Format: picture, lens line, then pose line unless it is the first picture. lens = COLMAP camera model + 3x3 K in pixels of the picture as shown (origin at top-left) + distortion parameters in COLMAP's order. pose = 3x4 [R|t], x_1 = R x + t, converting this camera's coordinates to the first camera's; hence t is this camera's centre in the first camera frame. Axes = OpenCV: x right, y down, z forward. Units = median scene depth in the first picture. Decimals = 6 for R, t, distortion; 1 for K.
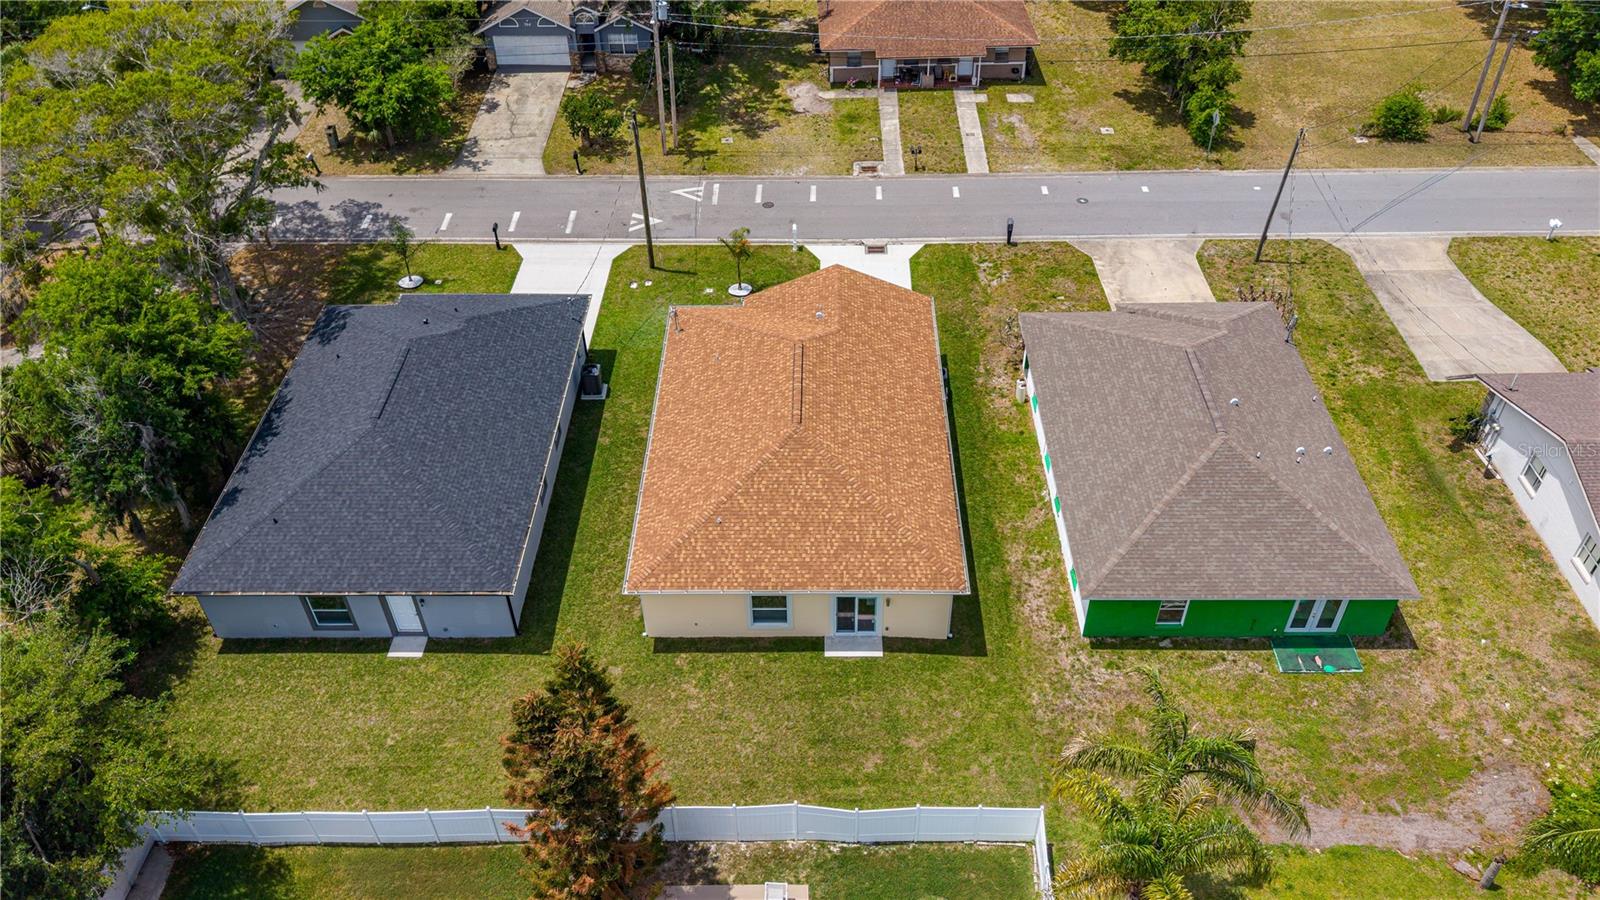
lens RADIAL K [[1176.5, 0, 788.7], [0, 1176.5, 422.4], [0, 0, 1]] dist [0.032172, -0.042384]
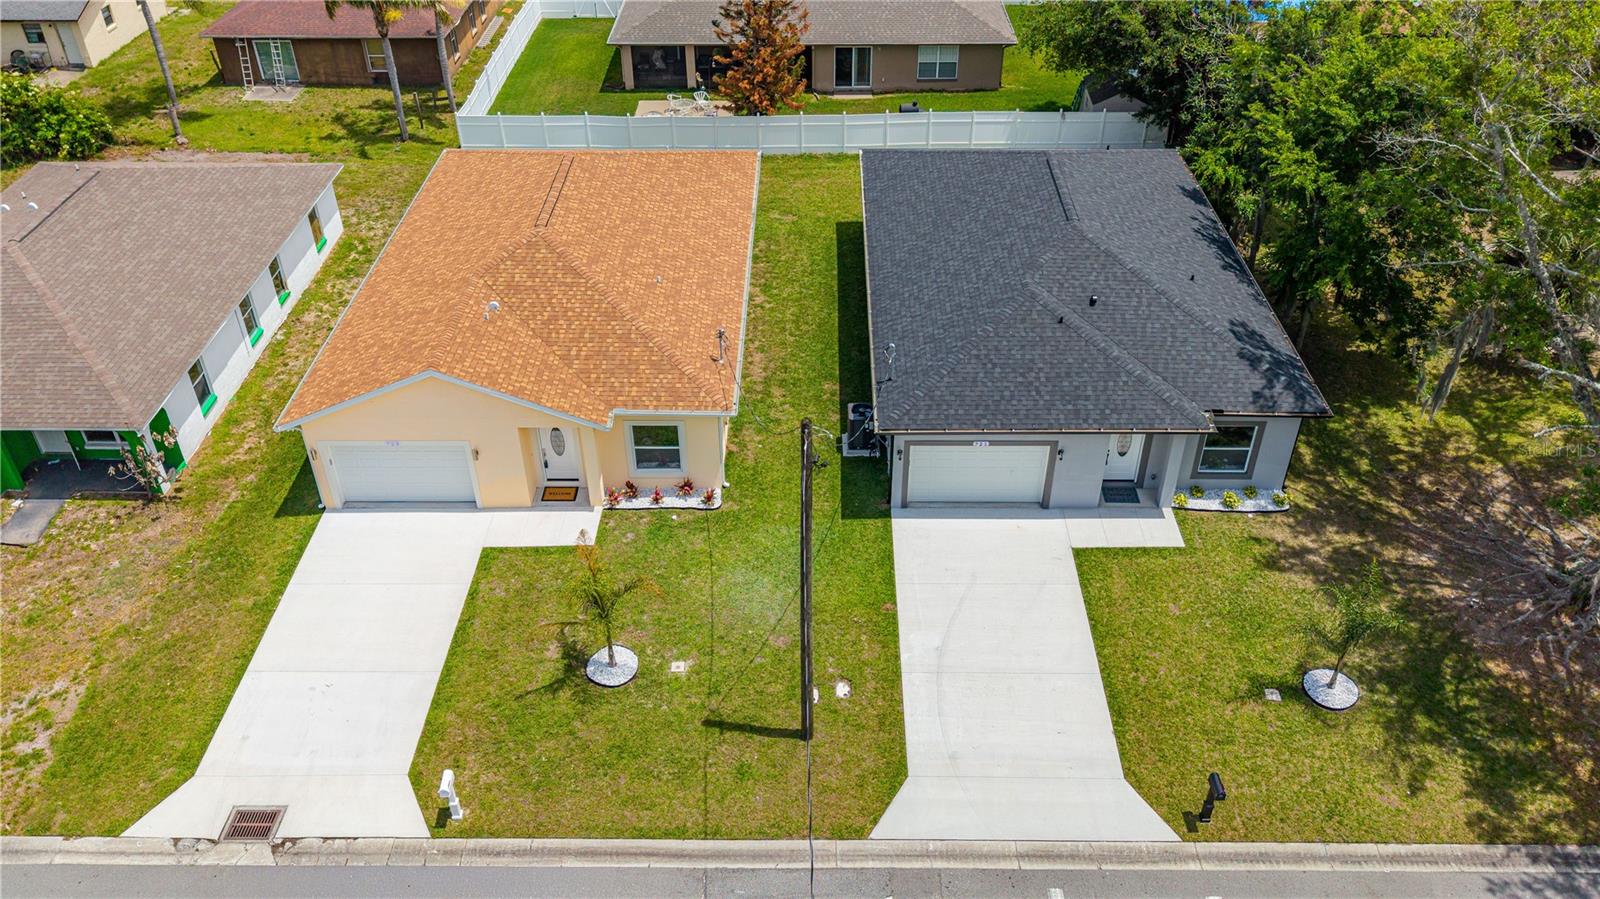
lens RADIAL K [[1260.6, 0, 814.4], [0, 1260.6, 431.8], [0, 0, 1]] dist [0.027854, -0.036849]
pose [[-0.999770, 0.021378, 0.001702, -0.173709], [0.006850, 0.243120, 0.969972, -0.866542], [0.020323, 0.969761, -0.243211, 1.429007]]
